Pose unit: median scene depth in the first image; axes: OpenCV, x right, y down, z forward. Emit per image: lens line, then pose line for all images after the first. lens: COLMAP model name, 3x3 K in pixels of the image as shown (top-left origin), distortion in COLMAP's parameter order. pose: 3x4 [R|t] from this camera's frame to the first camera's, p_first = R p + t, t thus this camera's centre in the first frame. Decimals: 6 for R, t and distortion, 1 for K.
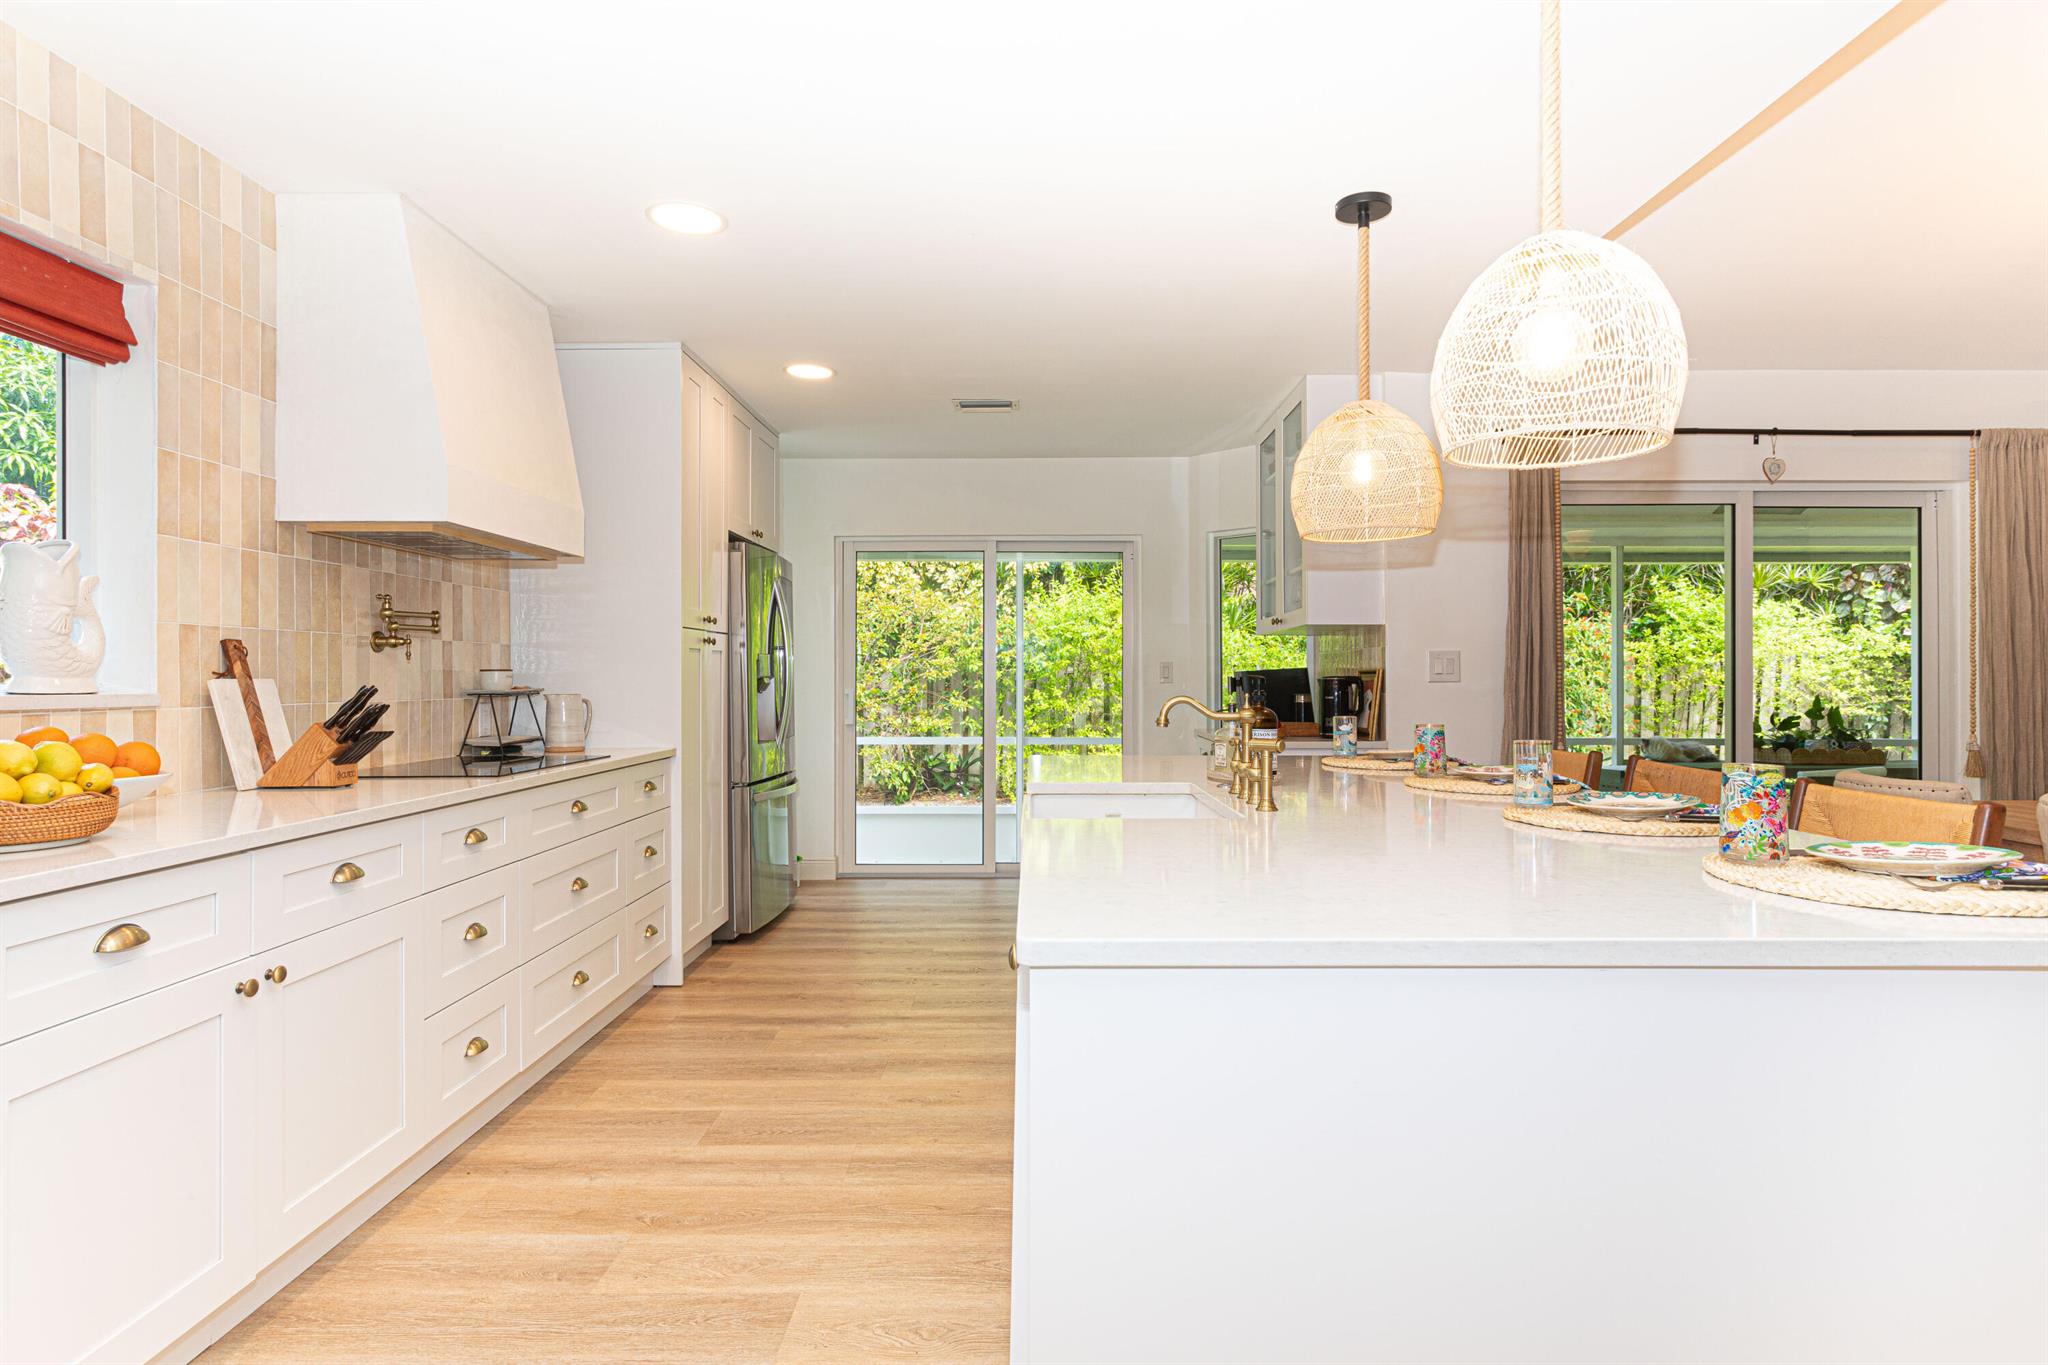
lens RADIAL K [[1070.1, 0, 1022.4], [0, 1070.1, 677.6], [0, 0, 1]] dist [-0.010578, 0.001755]
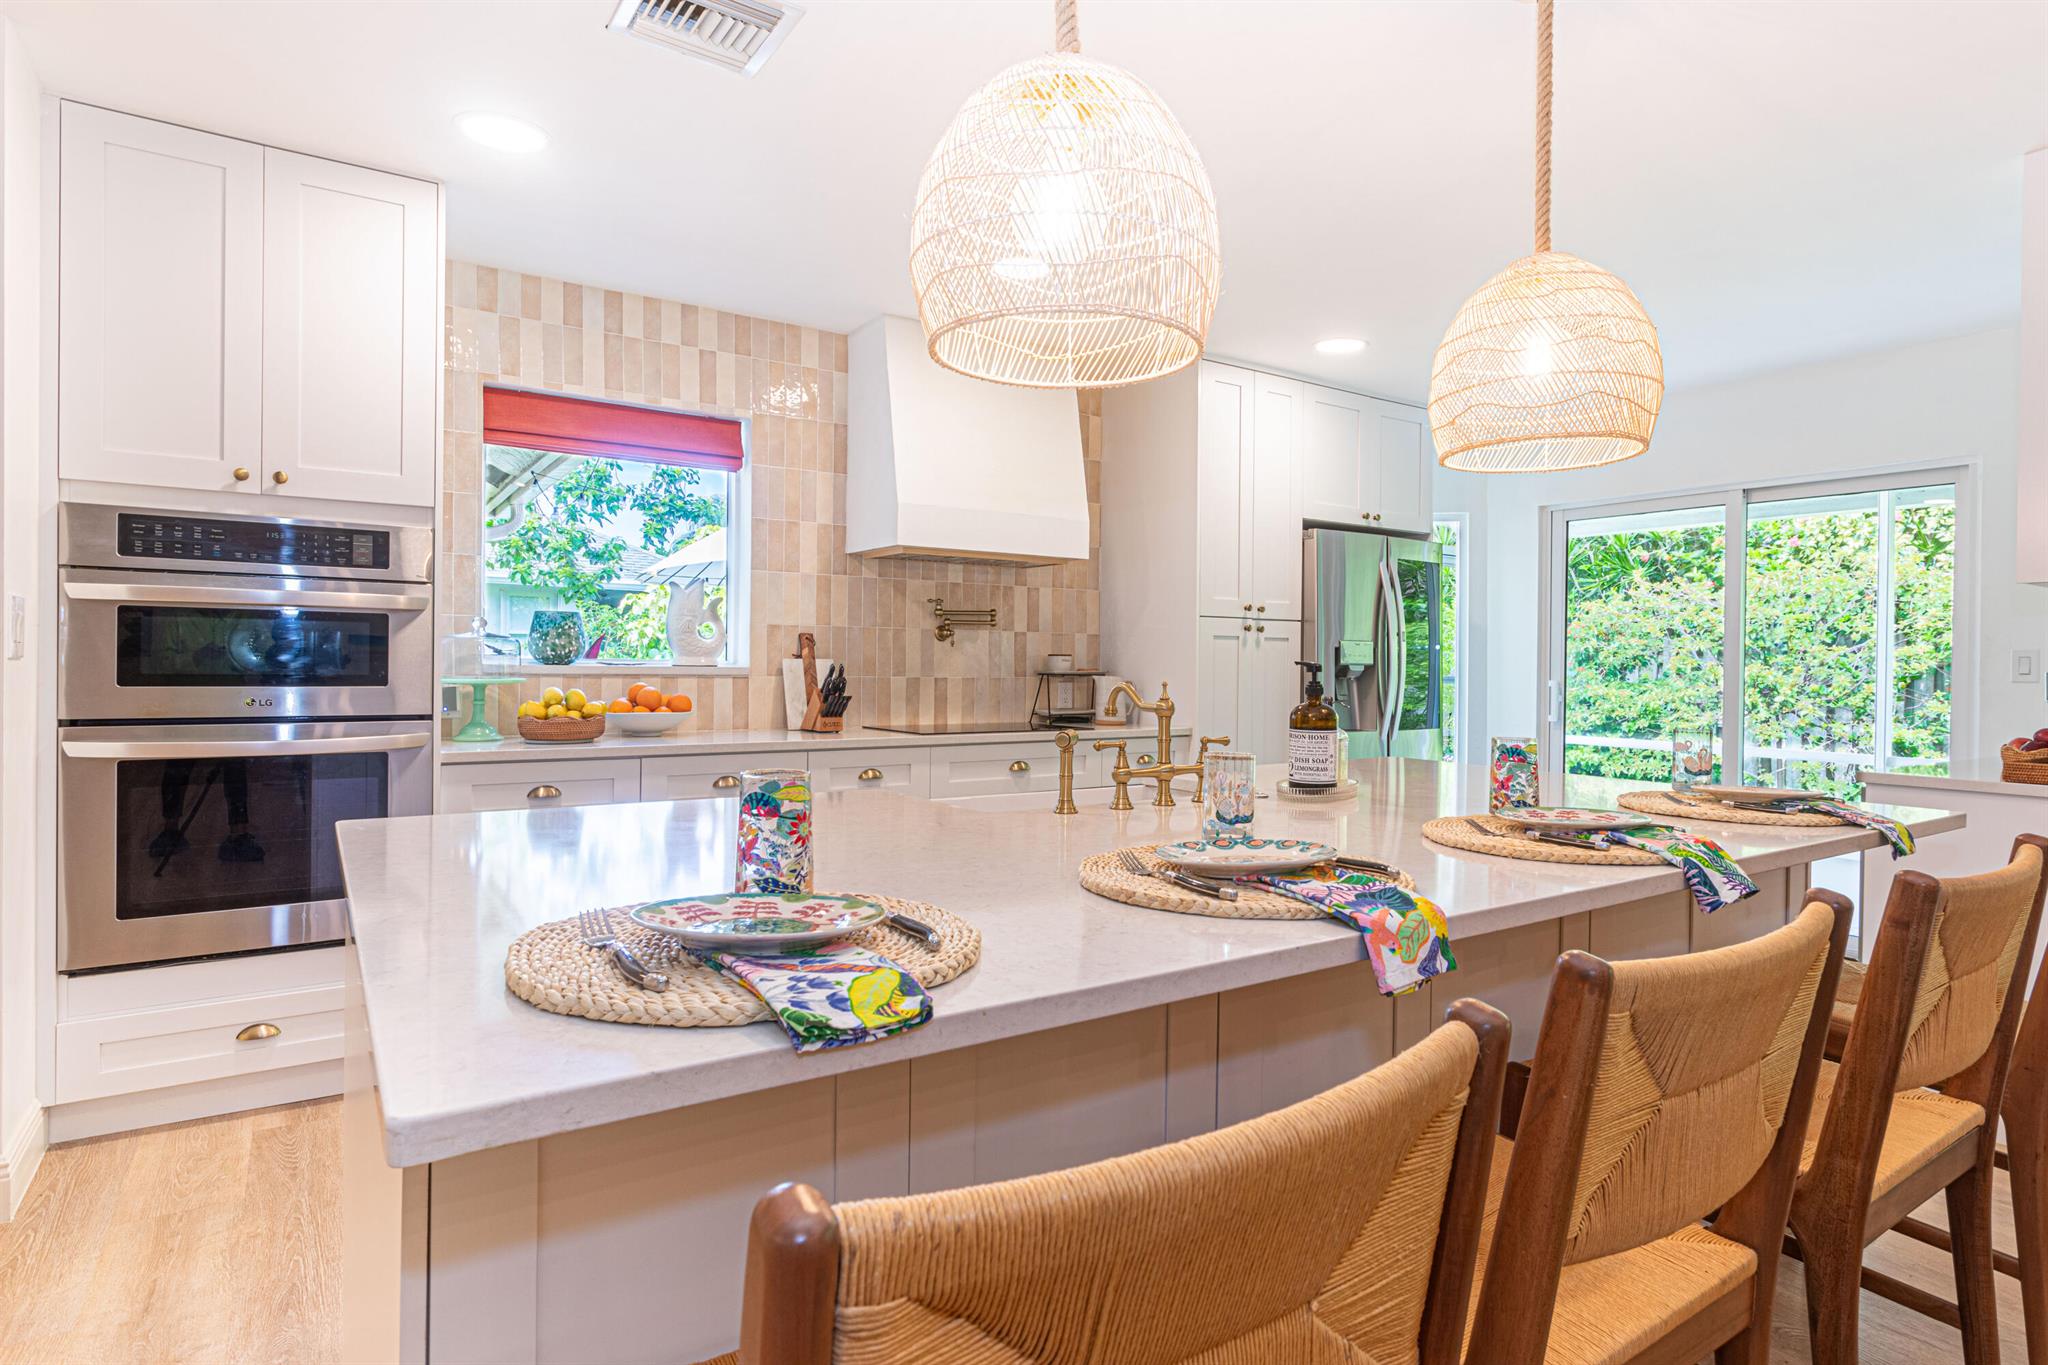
lens RADIAL K [[1070.1, 0, 1032.1], [0, 1070.1, 665.8], [0, 0, 1]] dist [-0.010578, 0.001755]
pose [[0.565409, 0.010327, -0.824746, 0.654175], [-0.012053, 0.999918, 0.004257, 0.000913], [0.824723, 0.007534, 0.565487, 0.348624]]
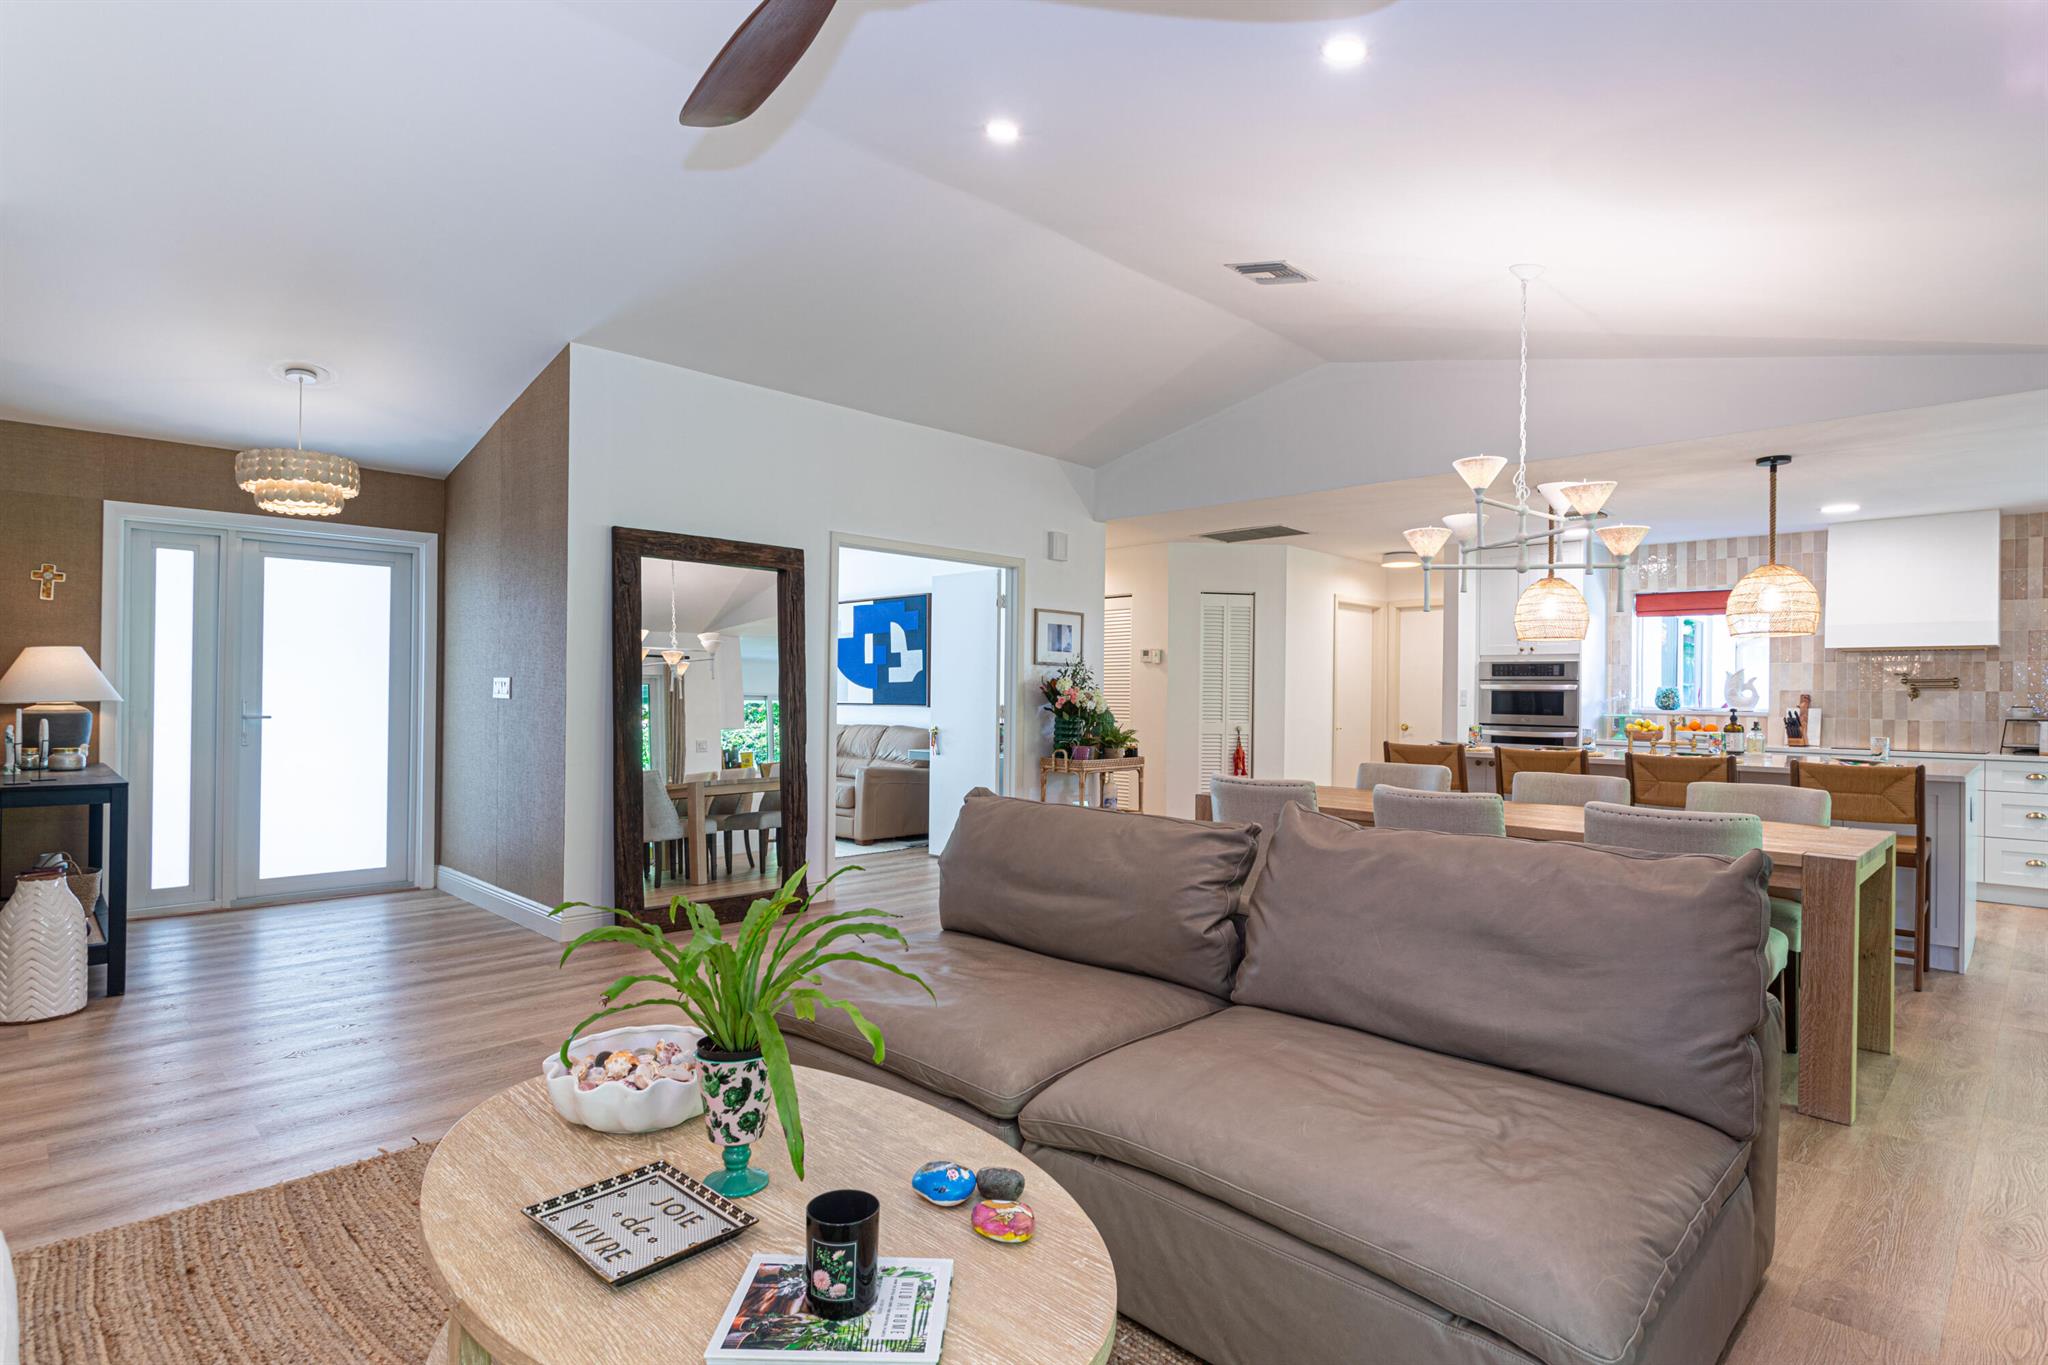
lens RADIAL K [[1070.1, 0, 975.5], [0, 1070.1, 696.4], [0, 0, 1]] dist [-0.010578, 0.001755]
pose [[-0.719692, -0.011483, -0.694198, 2.598463], [-0.014533, 0.999893, -0.001473, 0.004633], [0.694141, 0.009029, -0.719783, 1.358195]]
